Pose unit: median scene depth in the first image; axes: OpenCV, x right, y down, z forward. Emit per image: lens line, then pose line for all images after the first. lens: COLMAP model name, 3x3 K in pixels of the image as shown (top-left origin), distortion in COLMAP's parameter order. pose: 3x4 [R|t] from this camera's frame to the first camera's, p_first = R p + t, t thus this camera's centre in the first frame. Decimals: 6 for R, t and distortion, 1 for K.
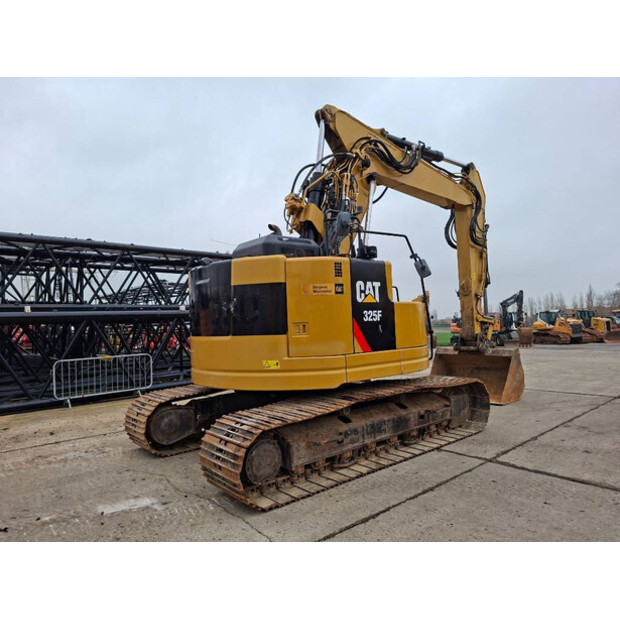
lens RADIAL K [[424.4, 0, 310.0], [0, 424.4, 310.0], [0, 0, 1]] dist [0.102330, -0.104368]
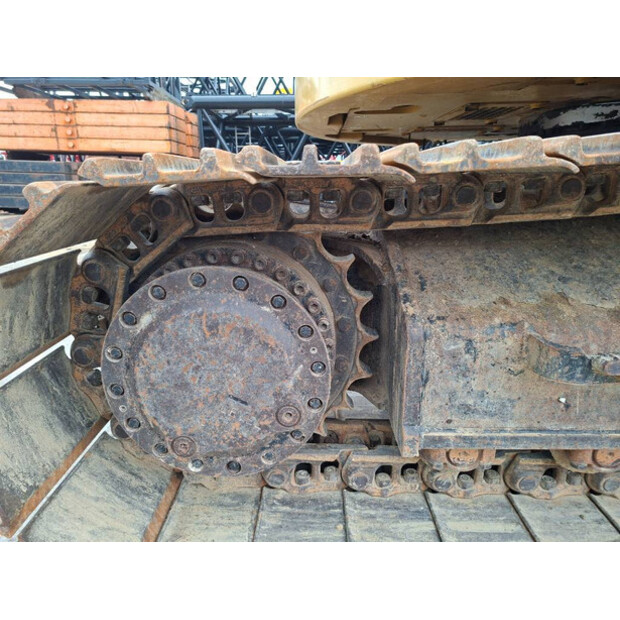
lens RADIAL K [[424.4, 0, 310.0], [0, 424.4, 310.0], [0, 0, 1]] dist [0.102330, -0.104368]
pose [[0.754473, 0.218867, -0.618763, 0.028246], [0.001718, 0.942099, 0.335331, 0.220078], [0.656328, -0.254061, 0.710413, 0.757032]]
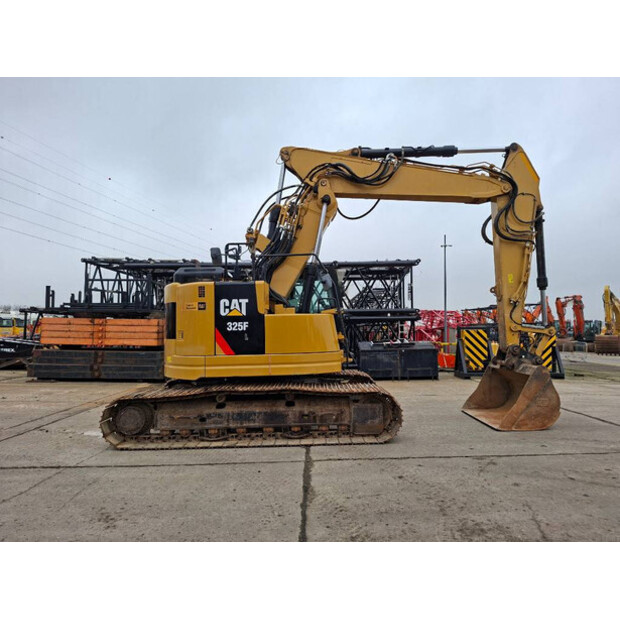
lens RADIAL K [[406.7, 0, 310.0], [0, 406.7, 310.0], [0, 0, 1]] dist [0.064827, -0.002035]
pose [[0.765927, -0.009468, -0.642858, 1.137951], [0.009827, 0.999947, -0.003019, -0.030126], [0.642852, -0.004005, 0.765980, 0.230293]]
